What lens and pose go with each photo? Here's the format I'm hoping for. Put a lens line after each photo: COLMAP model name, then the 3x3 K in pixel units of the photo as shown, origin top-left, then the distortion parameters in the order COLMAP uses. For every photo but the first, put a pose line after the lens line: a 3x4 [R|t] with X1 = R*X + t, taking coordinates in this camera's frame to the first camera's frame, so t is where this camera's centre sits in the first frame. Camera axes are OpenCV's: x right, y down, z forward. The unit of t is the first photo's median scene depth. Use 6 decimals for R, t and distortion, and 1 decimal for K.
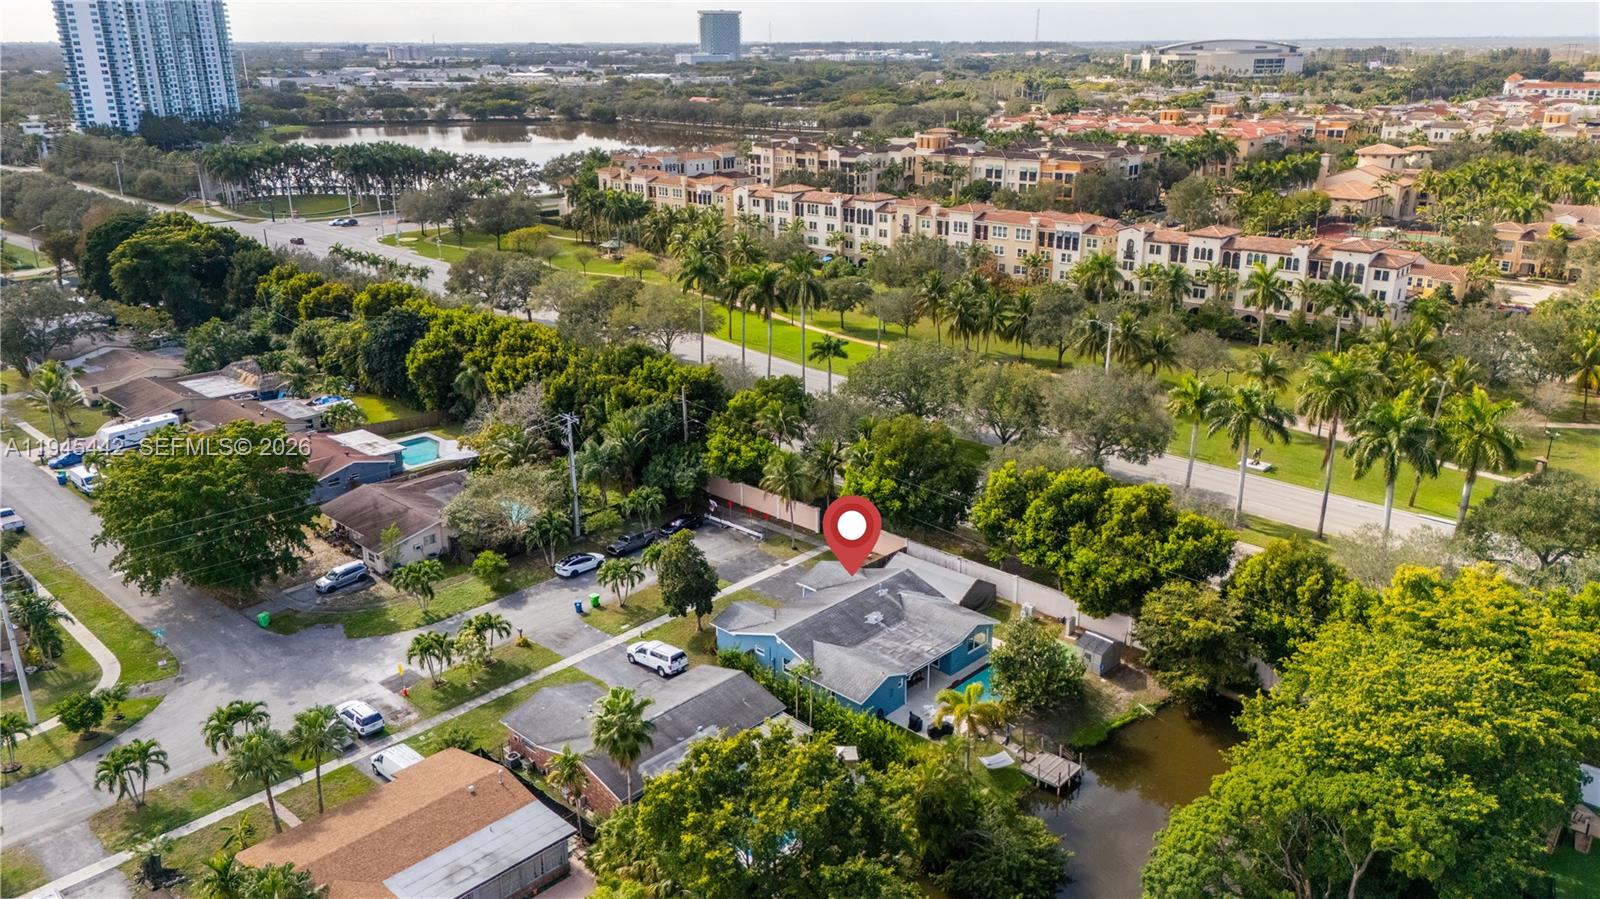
lens RADIAL K [[1179.0, 0, 801.2], [0, 1179.0, 444.9], [0, 0, 1]] dist [0.095001, -0.115202]
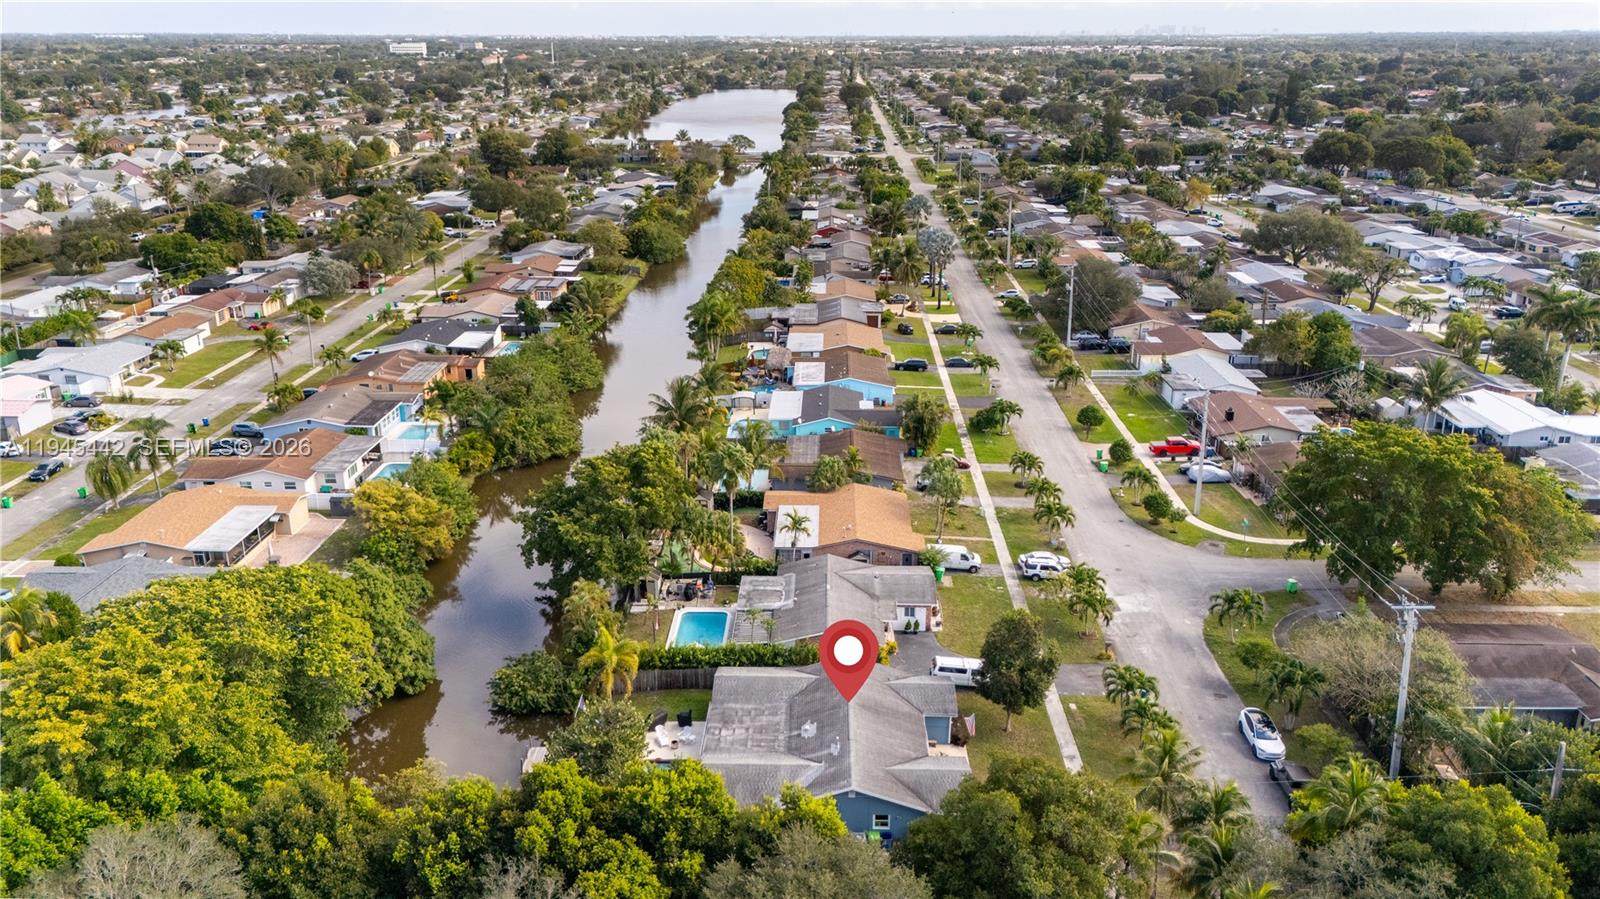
lens RADIAL K [[1204.7, 0, 800.0], [0, 1204.7, 449.5], [0, 0, 1]] dist [0.084158, -0.090673]
pose [[-0.742201, 0.220866, -0.632736, 0.466430], [-0.211256, 0.818894, 0.533651, -0.387184], [0.636009, 0.529746, -0.561125, 1.143067]]
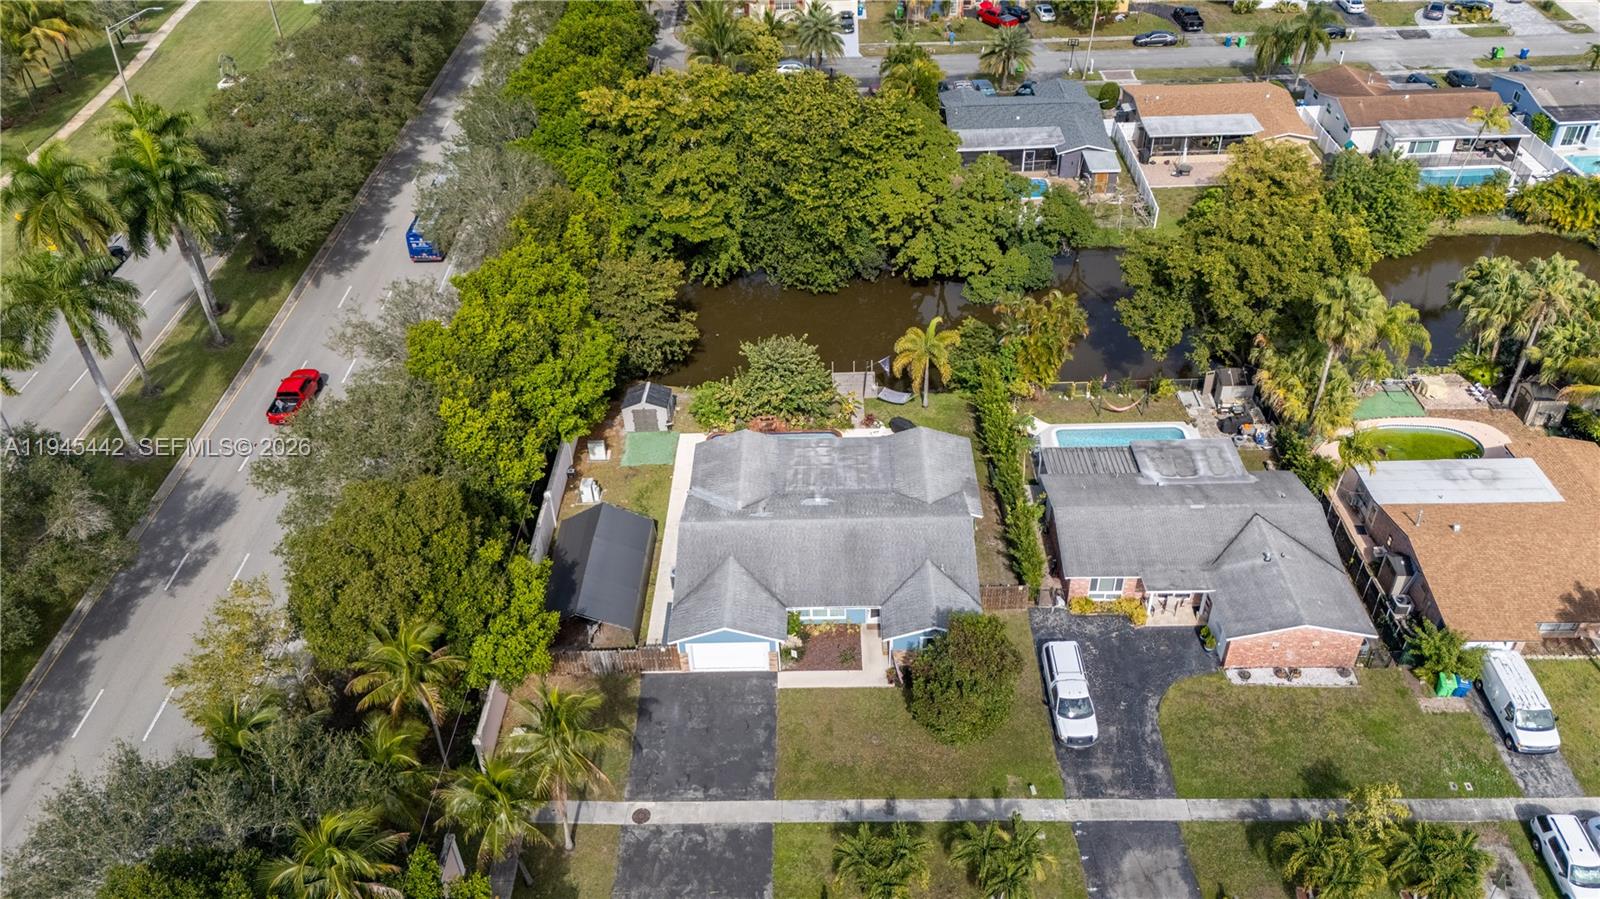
lens RADIAL K [[1179.0, 0, 801.2], [0, 1179.0, 444.9], [0, 0, 1]] dist [0.095001, -0.115202]
pose [[-0.682625, -0.419366, 0.598461, -0.291881], [0.267244, 0.618961, 0.738558, -0.342762], [-0.680150, 0.664093, -0.310445, 1.010364]]
